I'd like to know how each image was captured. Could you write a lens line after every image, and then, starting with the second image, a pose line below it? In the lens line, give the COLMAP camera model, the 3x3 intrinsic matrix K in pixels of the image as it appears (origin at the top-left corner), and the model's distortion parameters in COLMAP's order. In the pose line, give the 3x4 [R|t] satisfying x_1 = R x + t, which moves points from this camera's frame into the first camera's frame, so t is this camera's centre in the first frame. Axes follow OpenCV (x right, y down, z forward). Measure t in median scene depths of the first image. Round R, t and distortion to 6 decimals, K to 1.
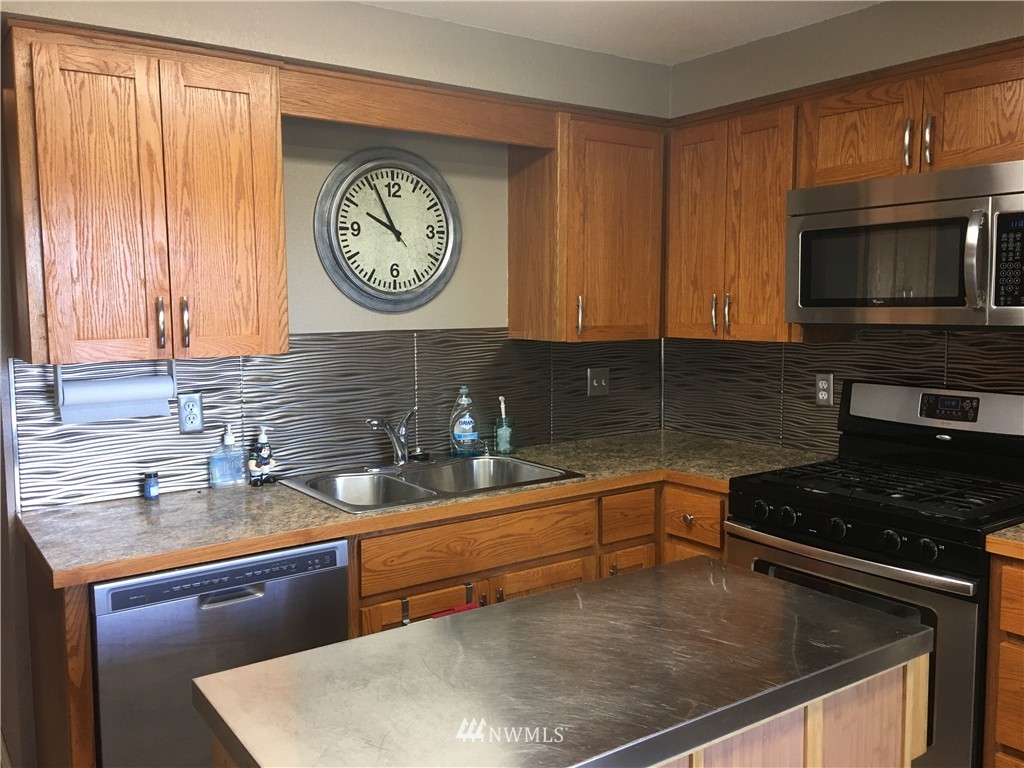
lens RADIAL K [[874.1, 0, 511.0], [0, 874.1, 380.5], [0, 0, 1]] dist [0.054625, -0.078553]
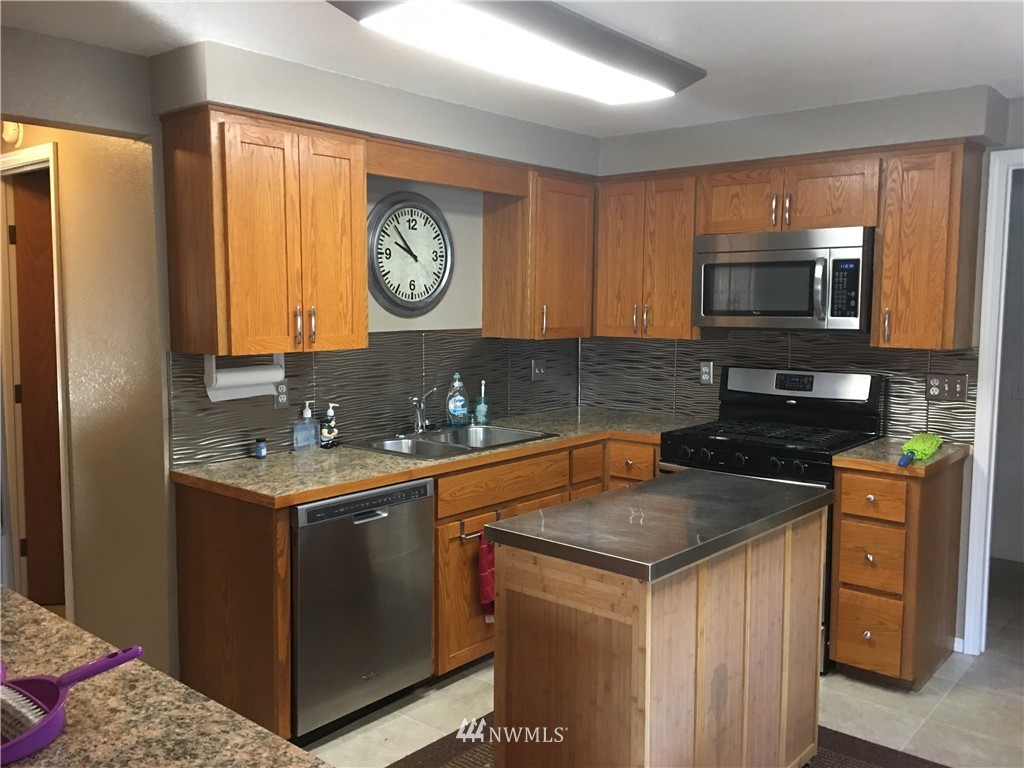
lens RADIAL K [[874.1, 0, 511.5], [0, 874.1, 388.7], [0, 0, 1]] dist [0.054625, -0.078553]
pose [[0.970059, -0.013915, 0.242471, -0.333463], [0.011304, 0.999862, 0.012155, 0.017076], [-0.242607, -0.009050, 0.970083, -0.340061]]
